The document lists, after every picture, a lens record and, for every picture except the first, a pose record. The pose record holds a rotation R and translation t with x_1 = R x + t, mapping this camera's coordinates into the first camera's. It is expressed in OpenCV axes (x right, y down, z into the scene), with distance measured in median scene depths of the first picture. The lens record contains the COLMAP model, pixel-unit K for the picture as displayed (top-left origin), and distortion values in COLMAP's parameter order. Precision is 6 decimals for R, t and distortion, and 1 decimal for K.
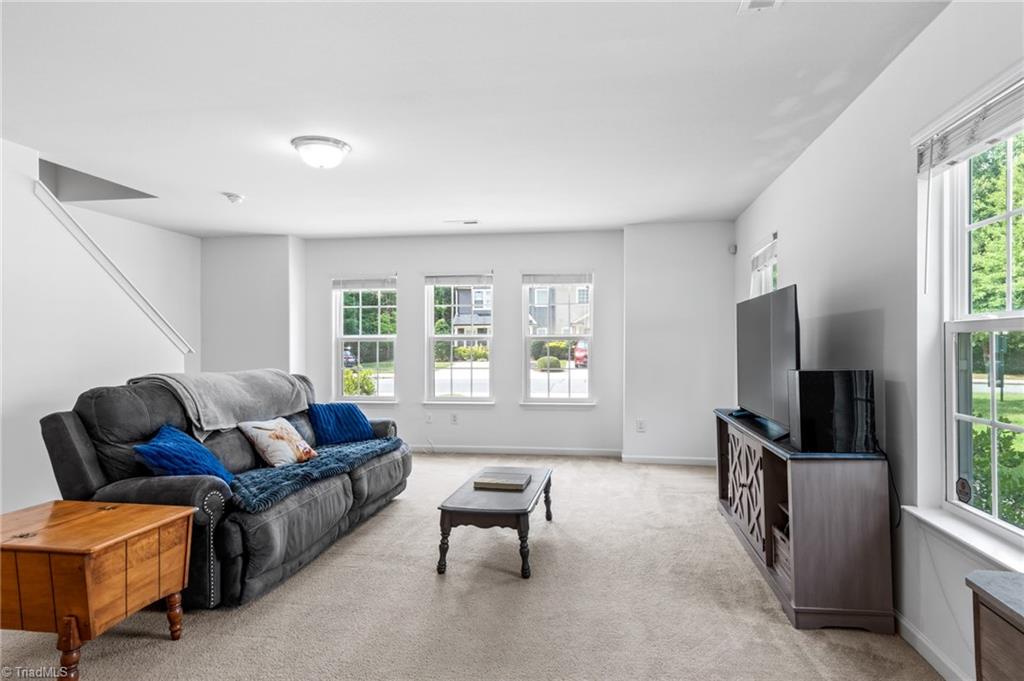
lens RADIAL K [[566.8, 0, 525.8], [0, 566.8, 344.7], [0, 0, 1]] dist [0.003608, 0.000351]
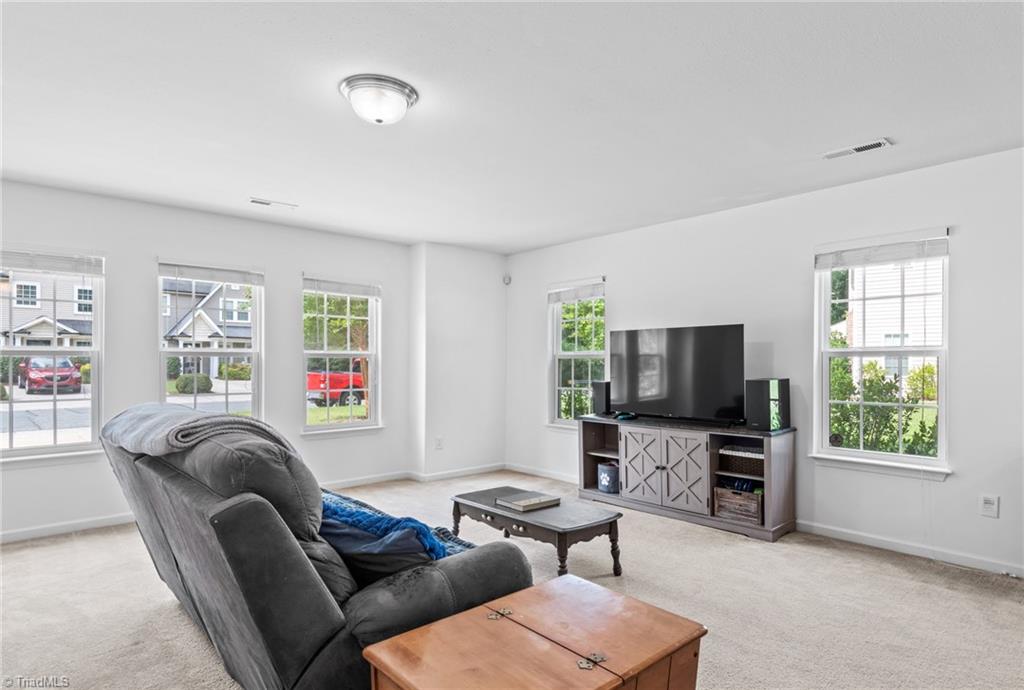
lens RADIAL K [[570.8, 0, 550.3], [0, 570.8, 363.0], [0, 0, 1]] dist [-0.005035, 0.000008]
pose [[0.603427, 0.002086, 0.797415, -0.507874], [-0.002301, 0.999997, -0.000874, 0.000837], [-0.797415, -0.001308, 0.603430, 0.232520]]
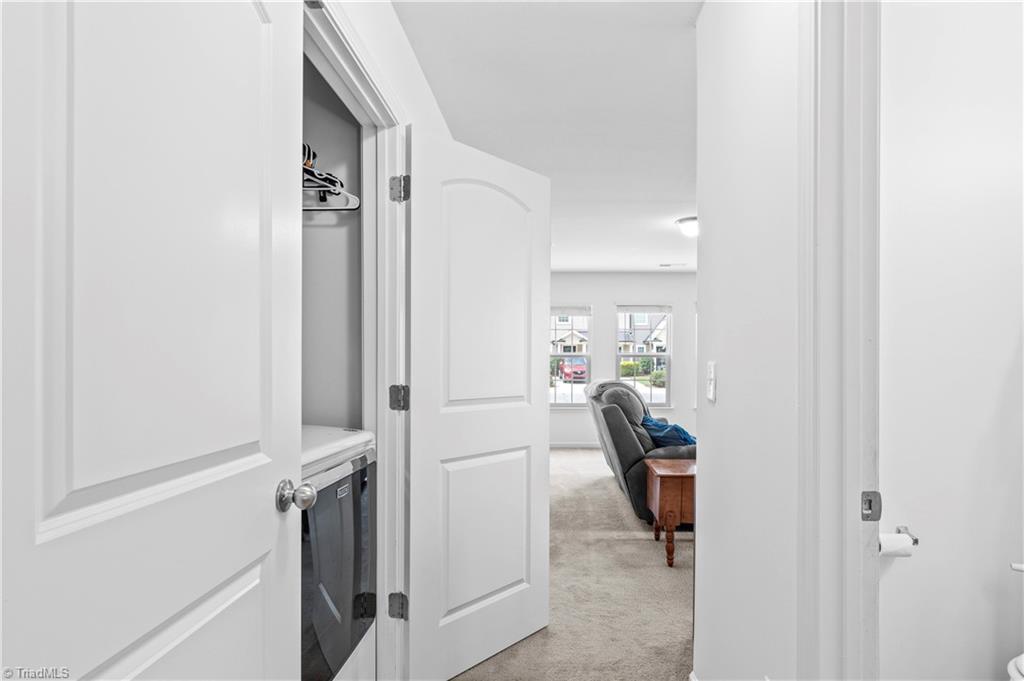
lens RADIAL K [[566.8, 0, 525.8], [0, 566.8, 344.7], [0, 0, 1]] dist [0.003608, 0.000351]
pose [[0.993768, 0.008984, 0.111106, -0.585912], [-0.005754, 0.999552, -0.029355, 0.002577], [-0.111320, 0.028532, 0.993375, -0.235066]]
